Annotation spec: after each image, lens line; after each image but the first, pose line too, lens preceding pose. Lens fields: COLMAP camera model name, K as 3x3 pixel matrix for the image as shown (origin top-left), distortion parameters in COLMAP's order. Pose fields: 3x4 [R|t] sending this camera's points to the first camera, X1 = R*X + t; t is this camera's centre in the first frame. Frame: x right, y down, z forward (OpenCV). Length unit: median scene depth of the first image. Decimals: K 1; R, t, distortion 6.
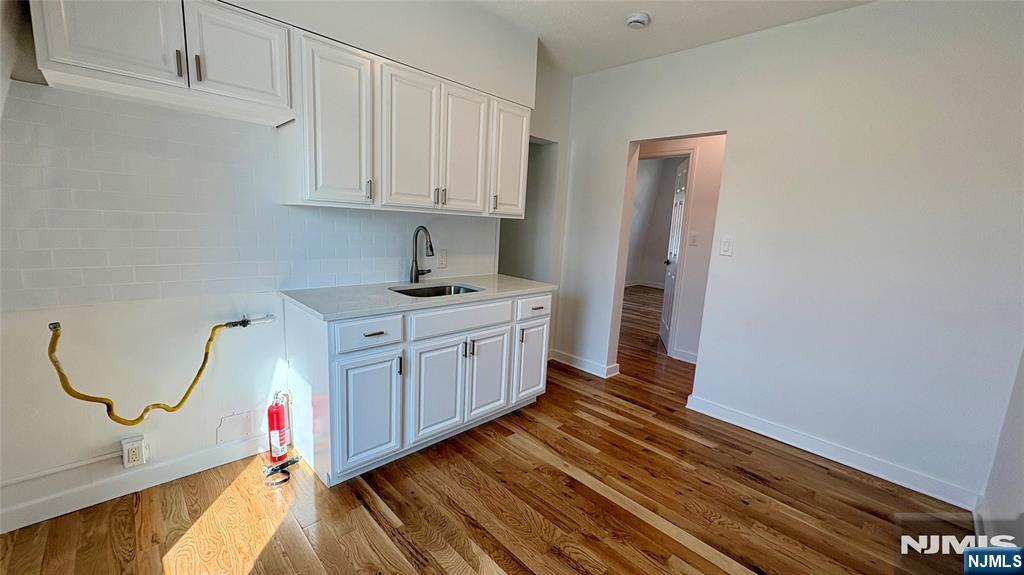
lens RADIAL K [[406.0, 0, 514.3], [0, 406.0, 290.3], [0, 0, 1]] dist [0.000752, -0.000225]
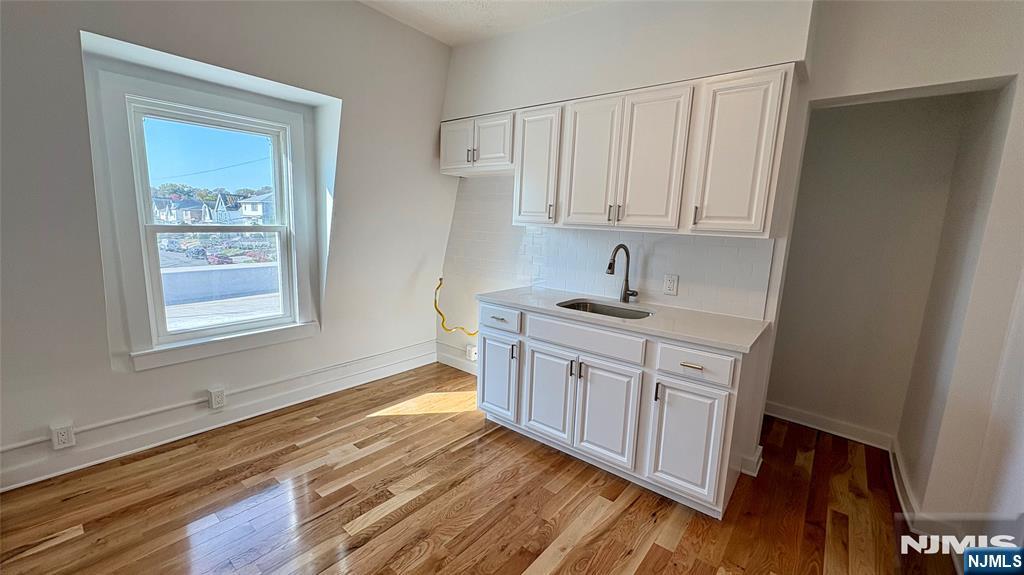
lens RADIAL K [[406.0, 0, 512.3], [0, 406.0, 289.8], [0, 0, 1]] dist [0.000752, -0.000225]
pose [[0.118045, 0.115579, -0.986259, 0.789135], [-0.207147, 0.974219, 0.089375, -0.091796], [0.971162, 0.193751, 0.138944, 0.681227]]
